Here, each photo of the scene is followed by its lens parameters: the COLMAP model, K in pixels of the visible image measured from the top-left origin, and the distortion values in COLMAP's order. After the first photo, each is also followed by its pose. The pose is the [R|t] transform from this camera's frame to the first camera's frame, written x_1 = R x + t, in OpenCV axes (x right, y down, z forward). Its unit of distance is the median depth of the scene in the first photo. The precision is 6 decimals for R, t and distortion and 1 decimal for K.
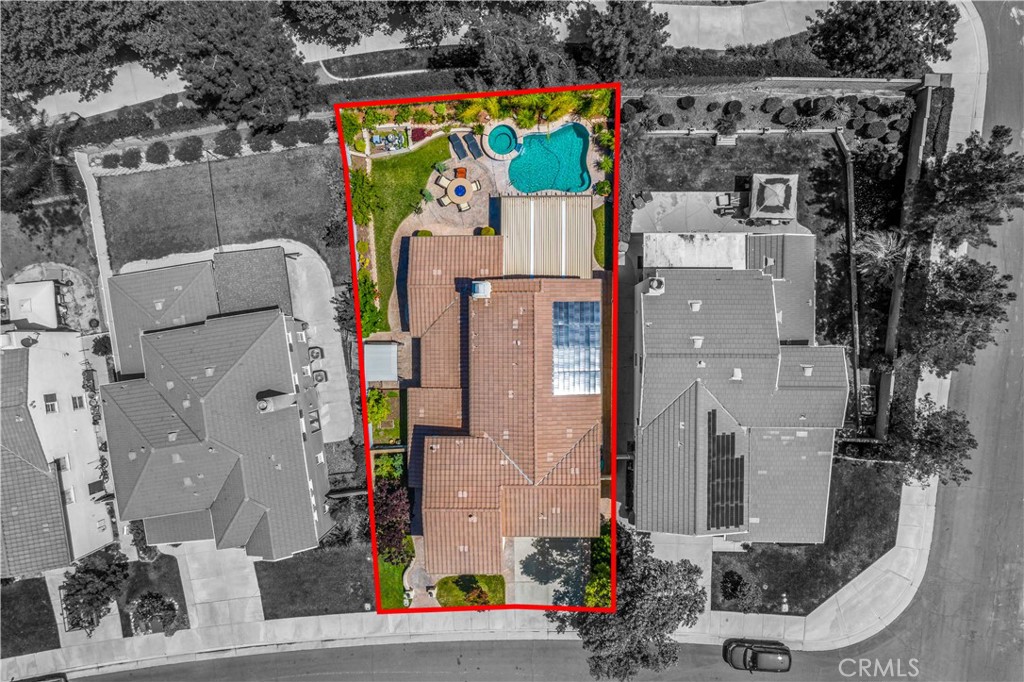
lens RADIAL K [[837.4, 0, 512.0], [0, 837.4, 341.0], [0, 0, 1]] dist [-0.035689, -0.003445]
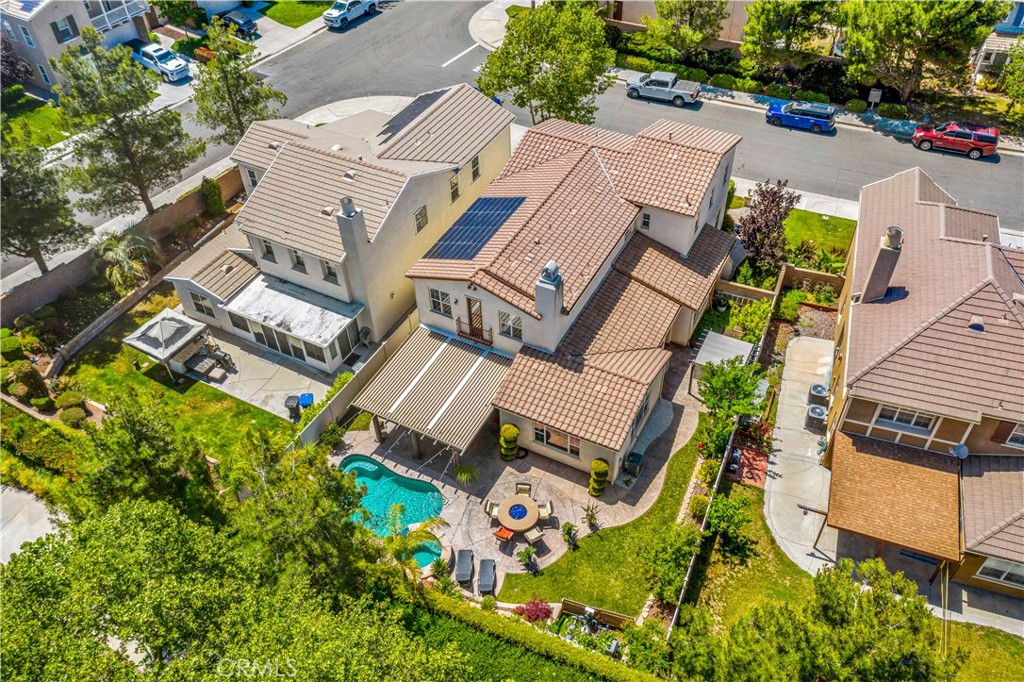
lens RADIAL K [[822.1, 0, 518.2], [0, 822.1, 340.4], [0, 0, 1]] dist [-0.007614, -0.008667]
pose [[-0.882262, -0.266849, 0.387820, -0.266615], [0.464819, -0.624252, 0.627895, -0.486065], [0.074544, 0.734235, 0.674791, 0.490171]]
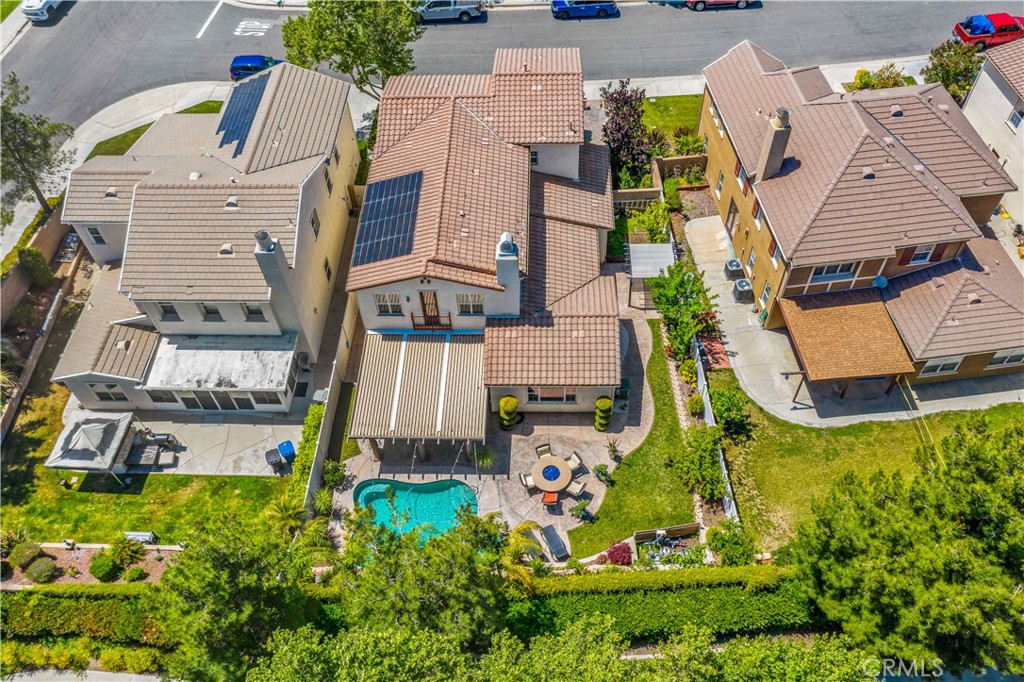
lens RADIAL K [[822.1, 0, 518.2], [0, 822.1, 340.4], [0, 0, 1]] dist [-0.007614, -0.008667]
pose [[-0.996354, 0.026917, 0.080962, -0.090877], [0.028335, -0.790678, 0.611576, -0.491413], [0.080477, 0.611640, 0.787032, 0.428569]]
